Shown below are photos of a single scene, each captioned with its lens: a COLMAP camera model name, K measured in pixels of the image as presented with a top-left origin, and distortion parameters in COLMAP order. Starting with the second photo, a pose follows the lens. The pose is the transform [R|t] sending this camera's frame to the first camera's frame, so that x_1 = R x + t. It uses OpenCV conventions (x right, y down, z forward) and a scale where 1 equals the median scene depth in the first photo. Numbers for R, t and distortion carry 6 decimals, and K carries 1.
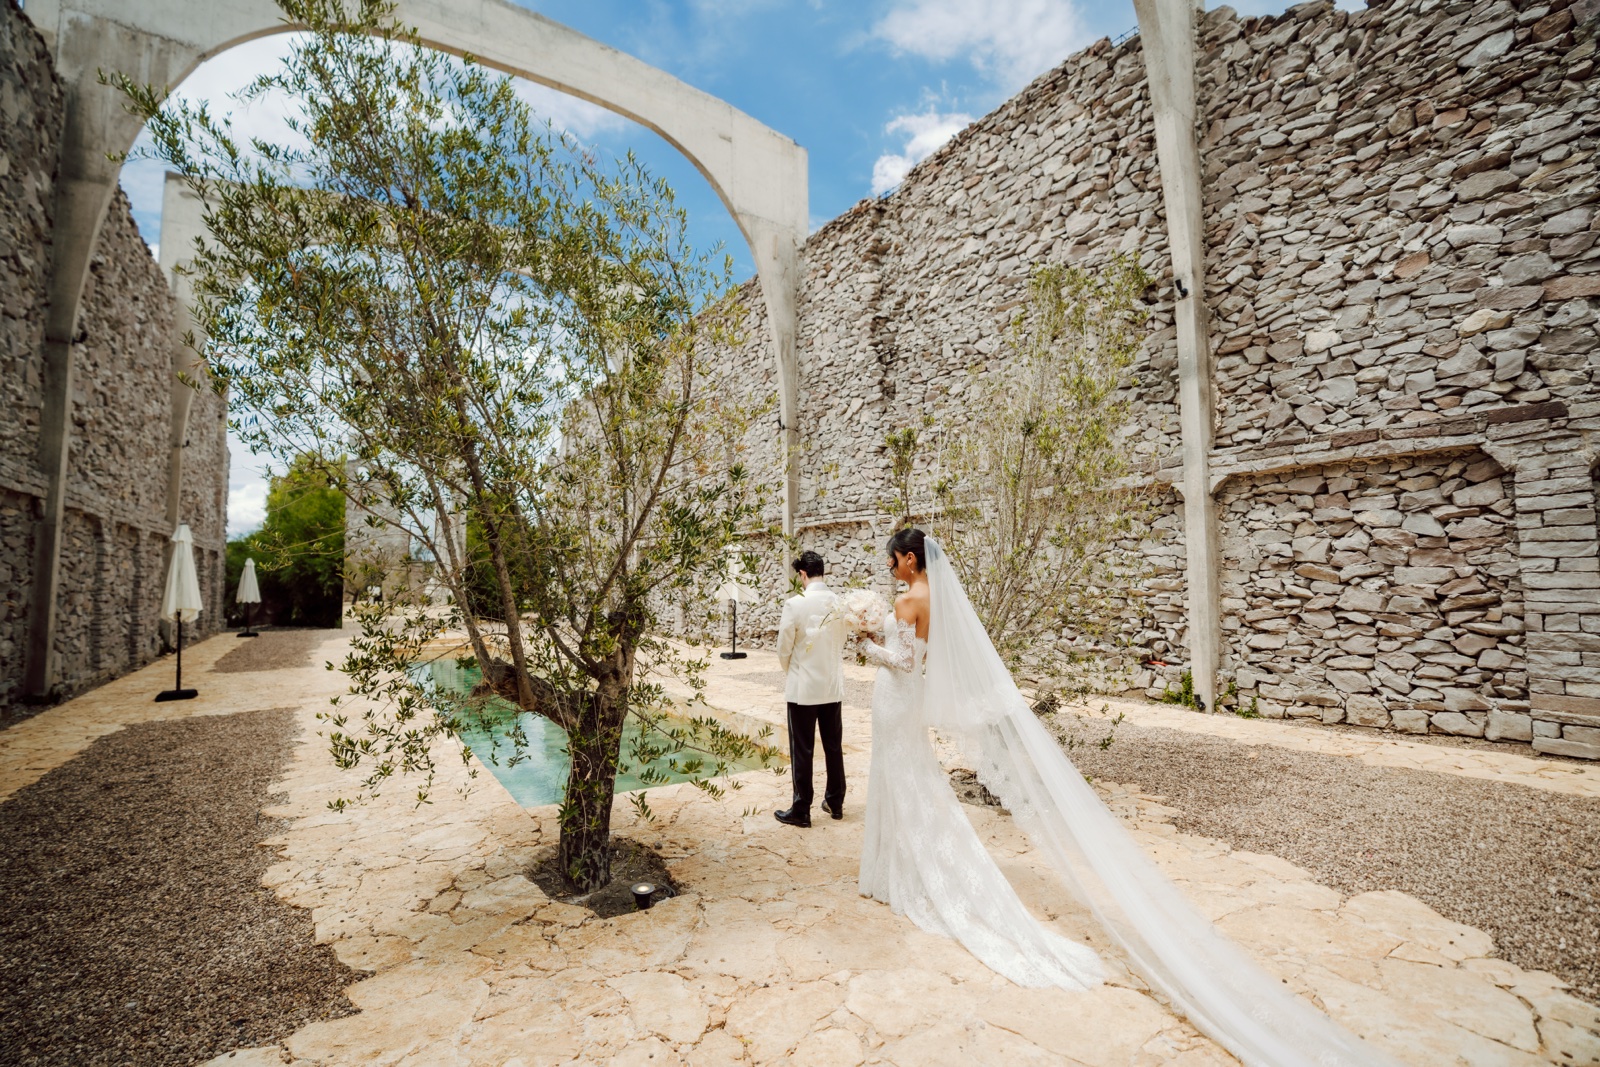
lens RADIAL K [[765.6, 0, 797.5], [0, 765.6, 517.2], [0, 0, 1]] dist [-0.075176, 0.033148]
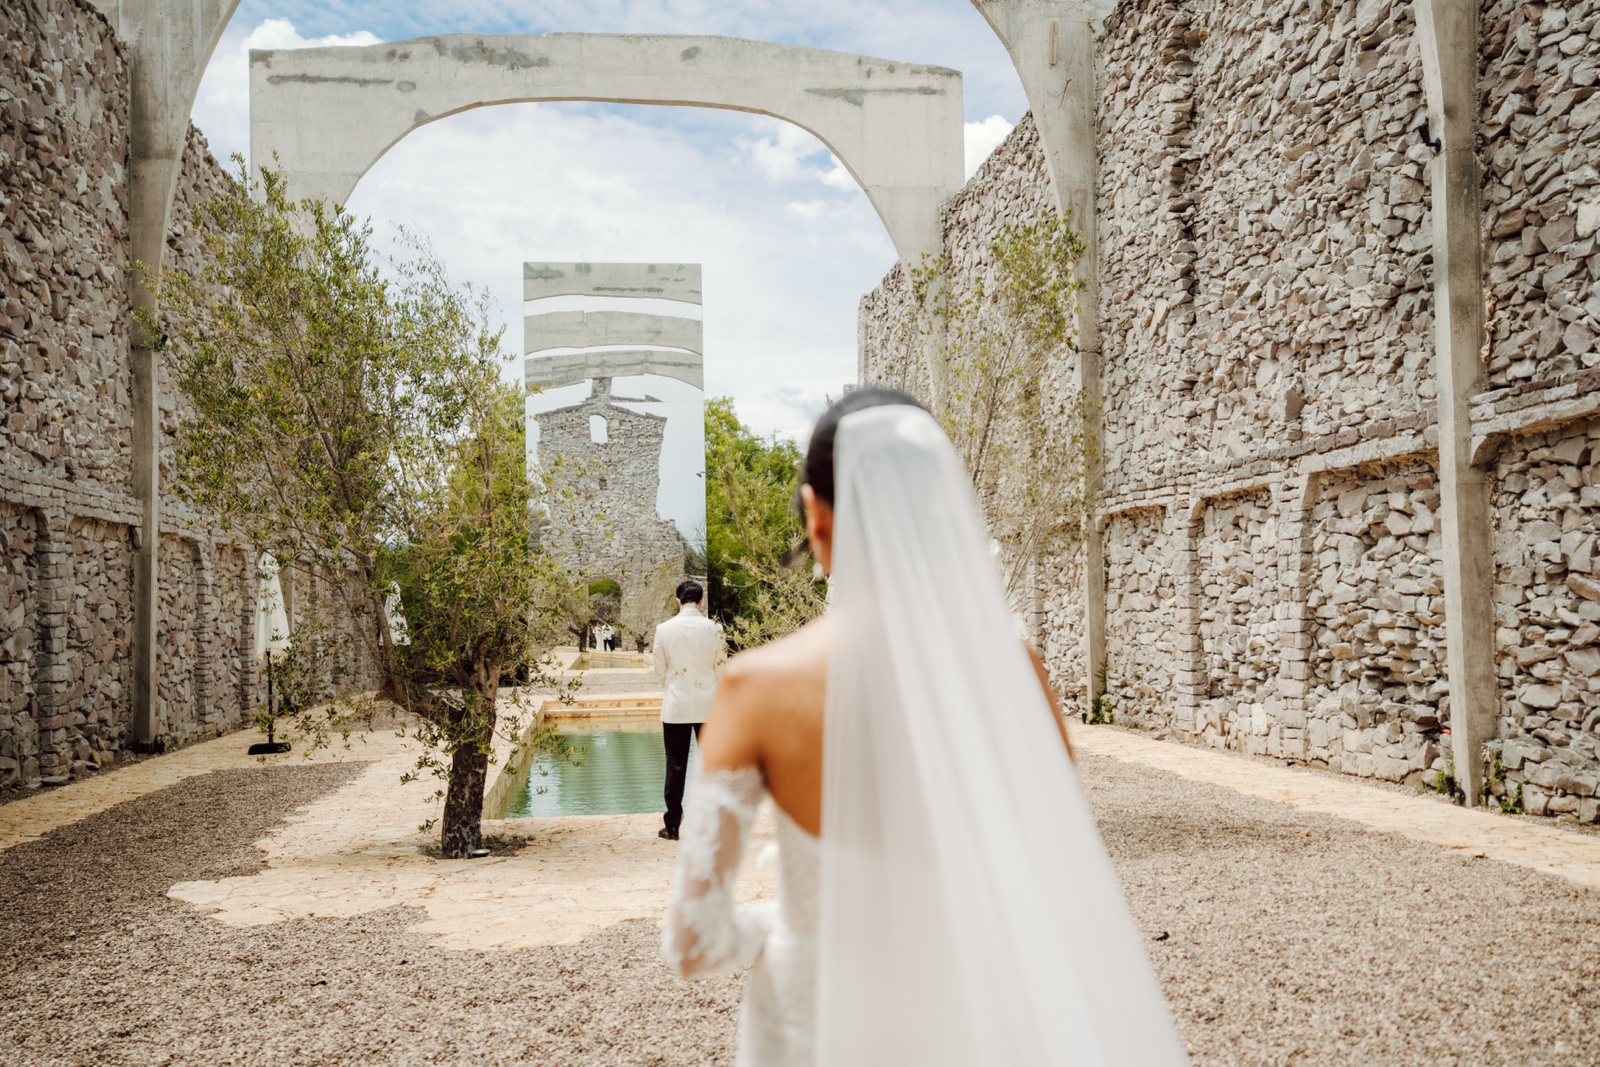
lens RADIAL K [[1874.6, 0, 802.1], [0, 1874.6, 497.3], [0, 0, 1]] dist [0.147355, -0.018395]
pose [[0.881370, -0.037077, -0.470970, 0.797043], [0.049675, 0.998662, 0.014342, -0.053954], [0.469809, -0.036037, 0.882032, -0.685278]]
